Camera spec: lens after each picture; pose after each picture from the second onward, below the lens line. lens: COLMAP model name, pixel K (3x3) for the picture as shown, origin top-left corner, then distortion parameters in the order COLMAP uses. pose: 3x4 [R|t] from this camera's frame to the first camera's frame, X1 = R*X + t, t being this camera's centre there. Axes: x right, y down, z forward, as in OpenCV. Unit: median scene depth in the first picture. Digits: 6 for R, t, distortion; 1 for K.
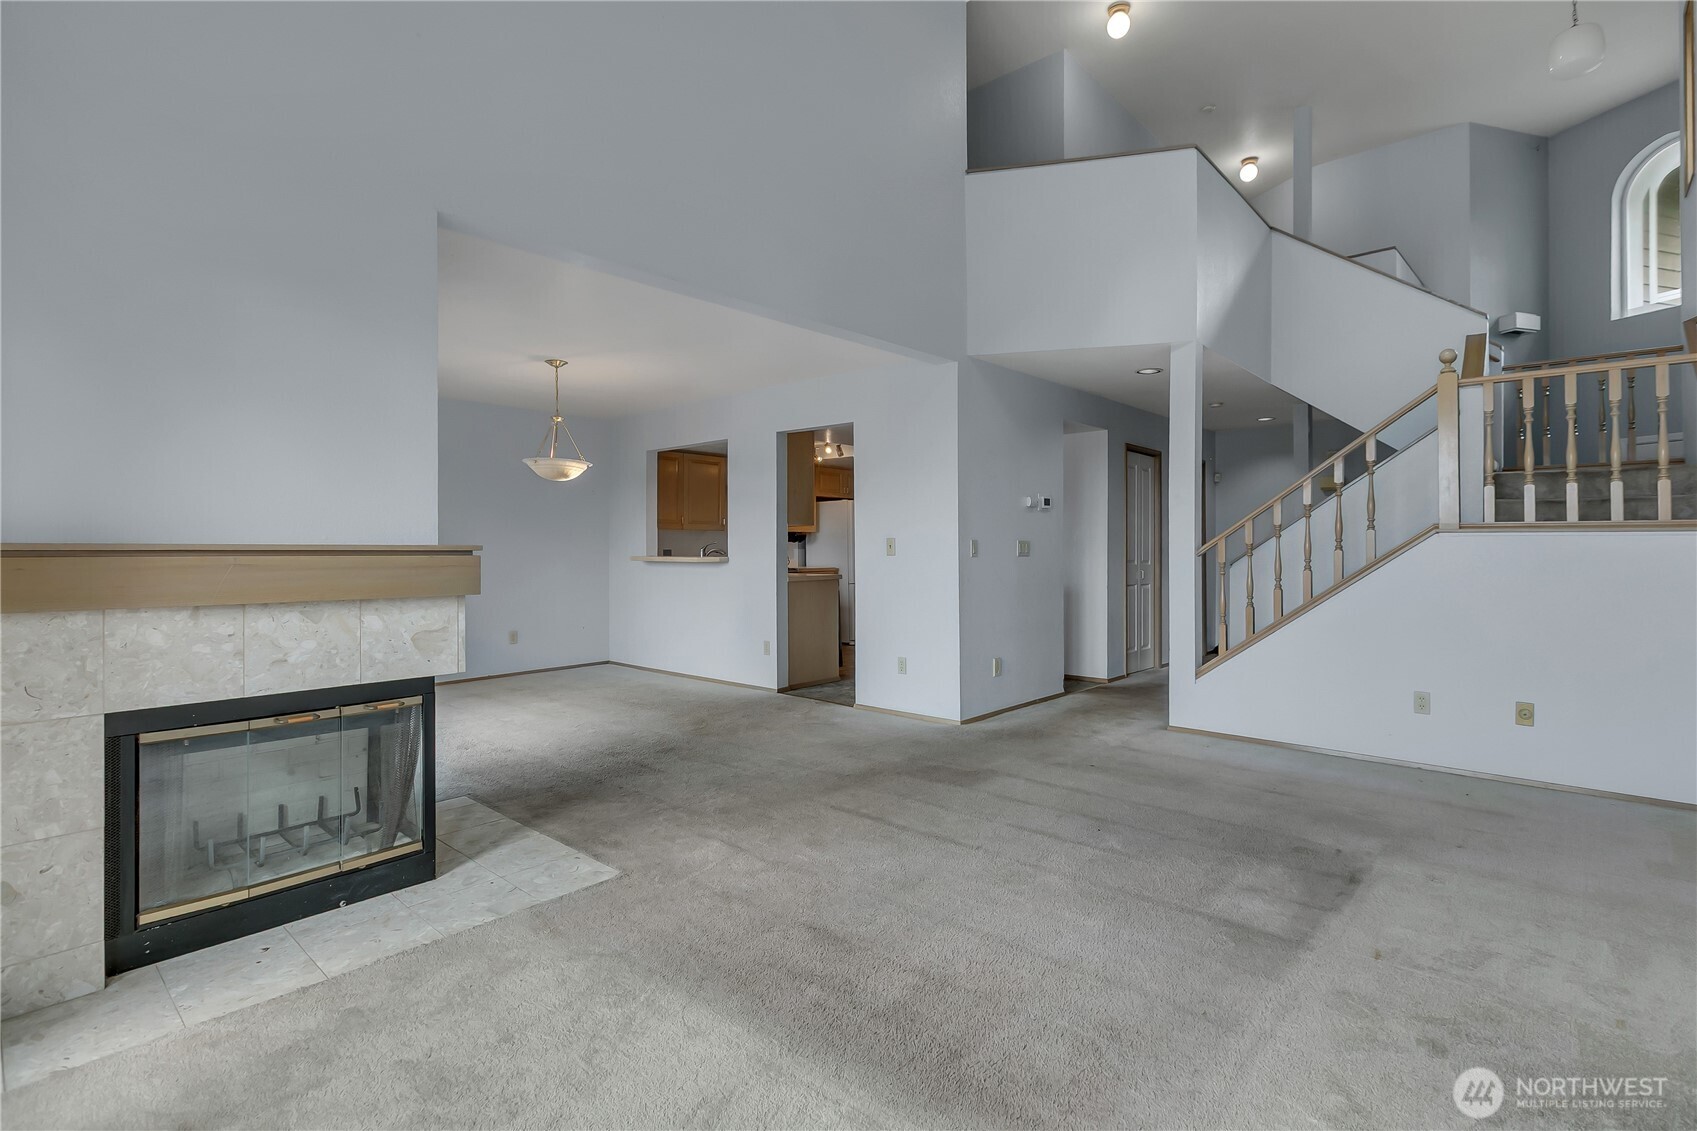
lens RADIAL K [[803.8, 0, 851.3], [0, 803.8, 553.4], [0, 0, 1]] dist [0.004164, 0.000376]
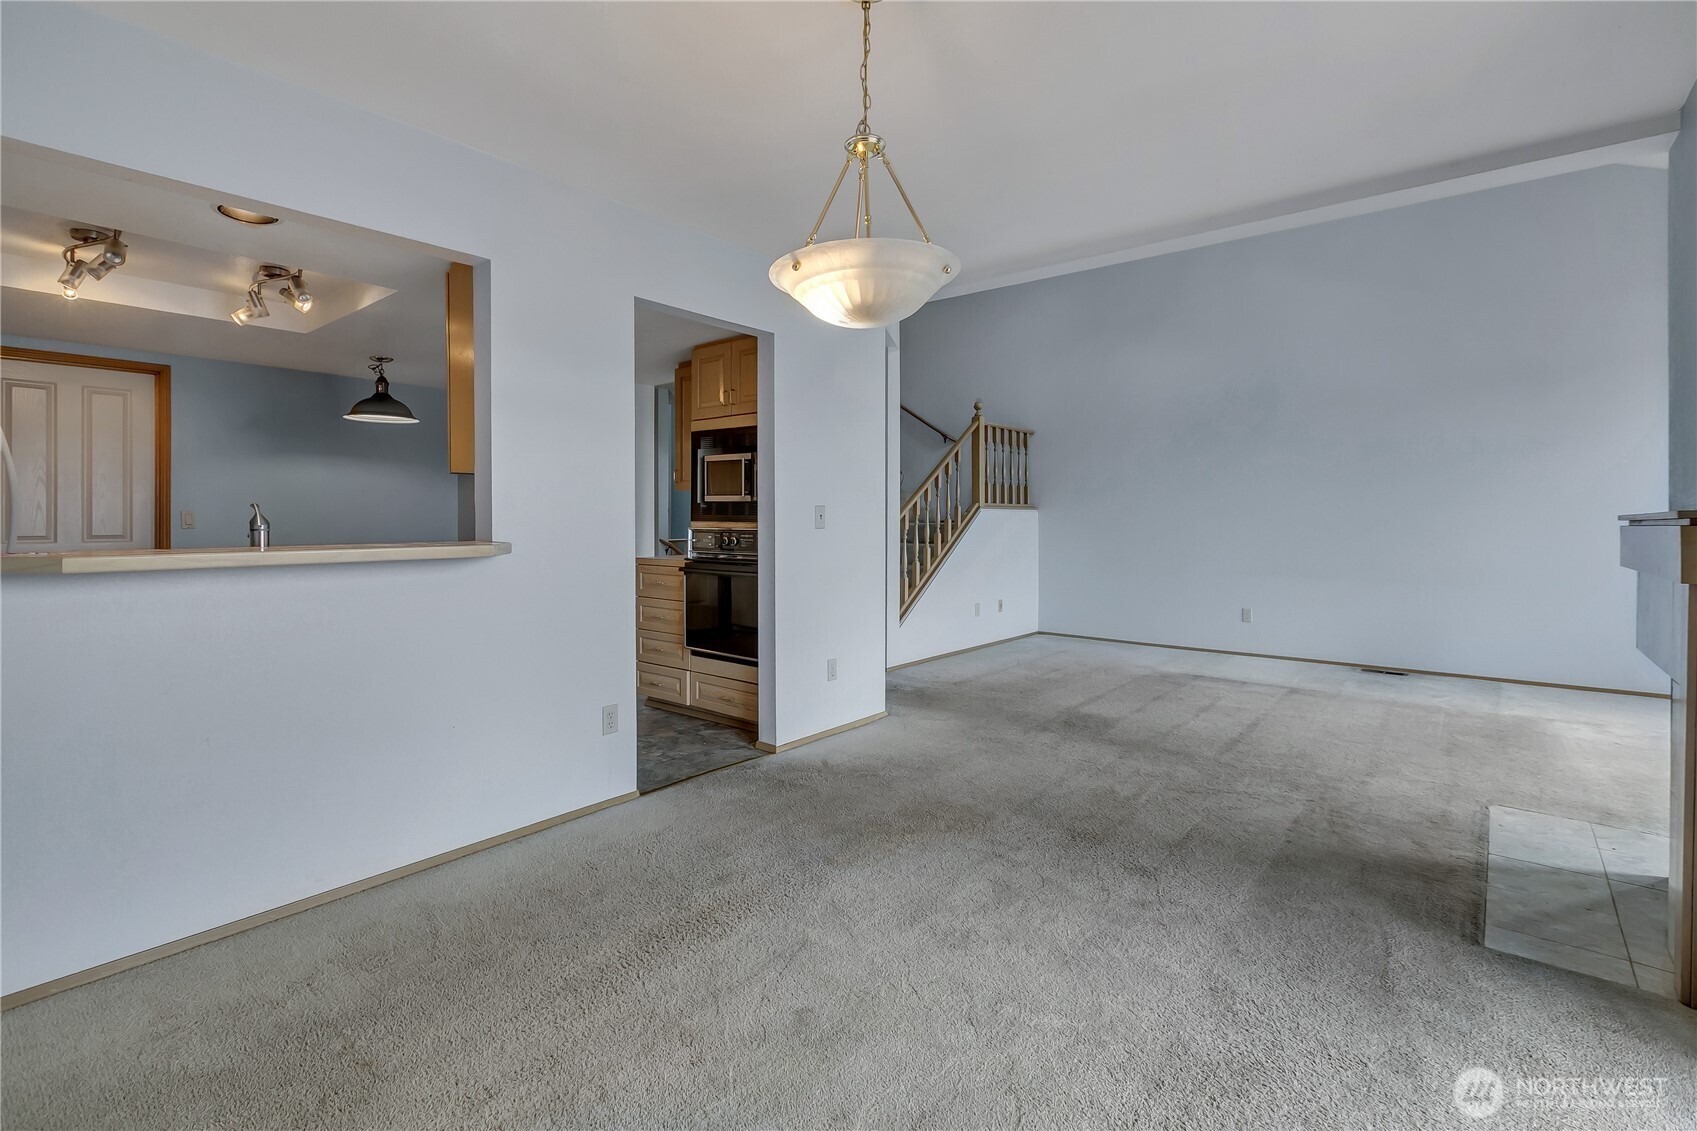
lens RADIAL K [[787.5, 0, 856.4], [0, 787.5, 523.2], [0, 0, 1]] dist [0.002573, -0.001580]
pose [[-0.051902, -0.009284, 0.998609, -0.694133], [0.007287, 0.999927, 0.009675, -0.009564], [-0.998626, 0.007779, -0.051831, 1.003512]]
